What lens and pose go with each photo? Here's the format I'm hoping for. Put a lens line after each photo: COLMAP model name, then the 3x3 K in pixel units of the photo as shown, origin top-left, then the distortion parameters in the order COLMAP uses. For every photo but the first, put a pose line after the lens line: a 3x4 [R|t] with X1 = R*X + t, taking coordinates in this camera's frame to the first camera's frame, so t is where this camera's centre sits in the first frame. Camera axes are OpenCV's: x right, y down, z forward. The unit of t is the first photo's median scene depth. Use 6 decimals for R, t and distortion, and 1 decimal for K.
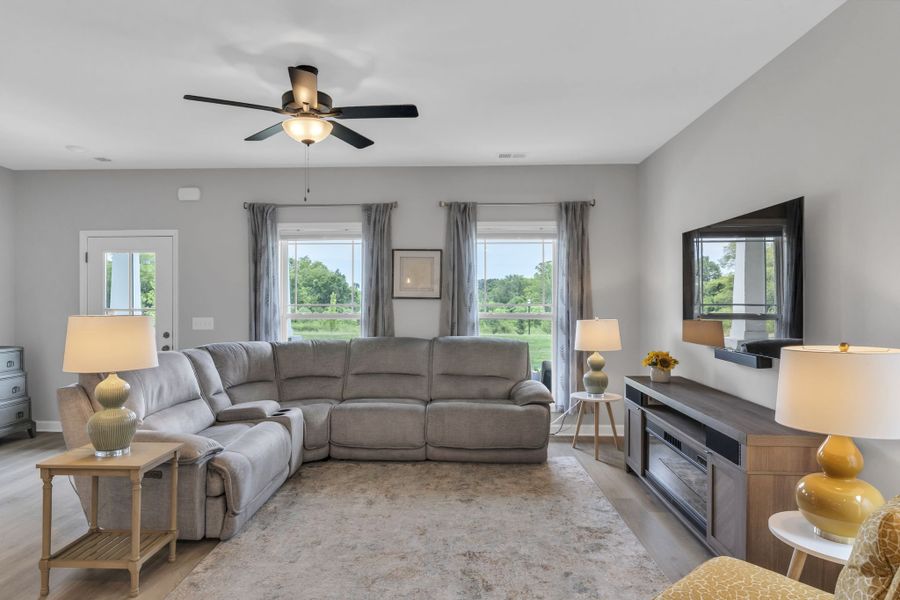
lens RADIAL K [[534.6, 0, 450.0], [0, 534.6, 300.0], [0, 0, 1]] dist [-0.001123, -0.000270]
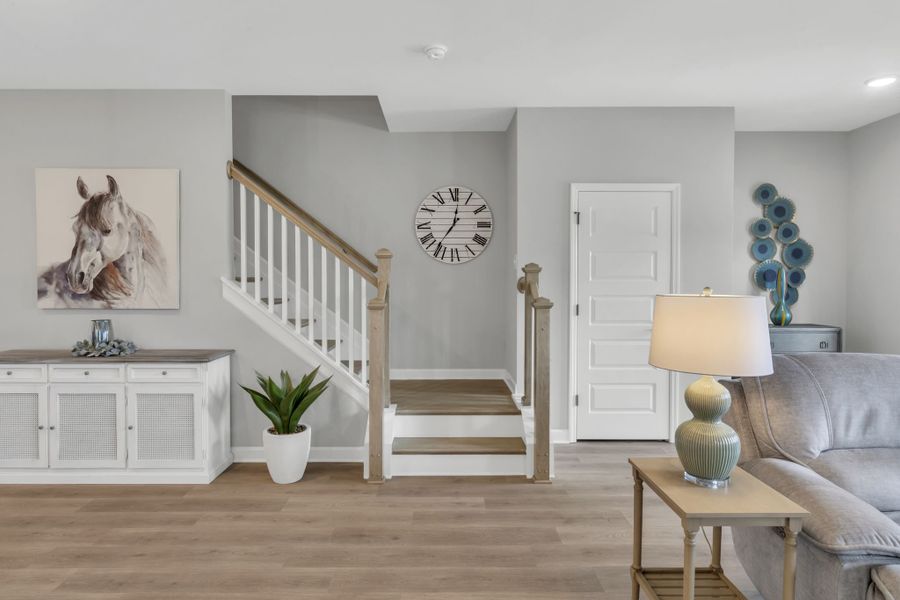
lens RADIAL K [[507.6, 0, 447.6], [0, 507.6, 287.6], [0, 0, 1]] dist [0.000474, 0.000342]
pose [[0.035077, 0.019778, -0.999189, 0.033904], [0.003518, 0.999796, 0.019914, 0.000256], [0.999378, -0.004214, 0.035000, 0.343081]]
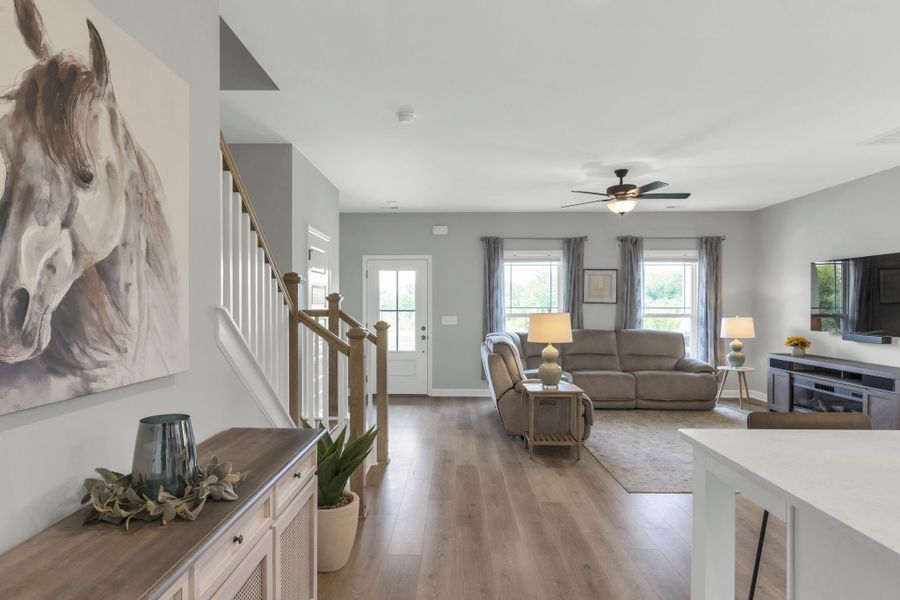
lens RADIAL K [[507.7, 0, 440.6], [0, 507.7, 305.4], [0, 0, 1]] dist [-0.001458, -0.000602]
pose [[0.999953, 0.000936, 0.009673, -0.560326], [-0.000989, 0.999984, 0.005505, -0.004196], [-0.009668, -0.005514, 0.999938, -0.409402]]
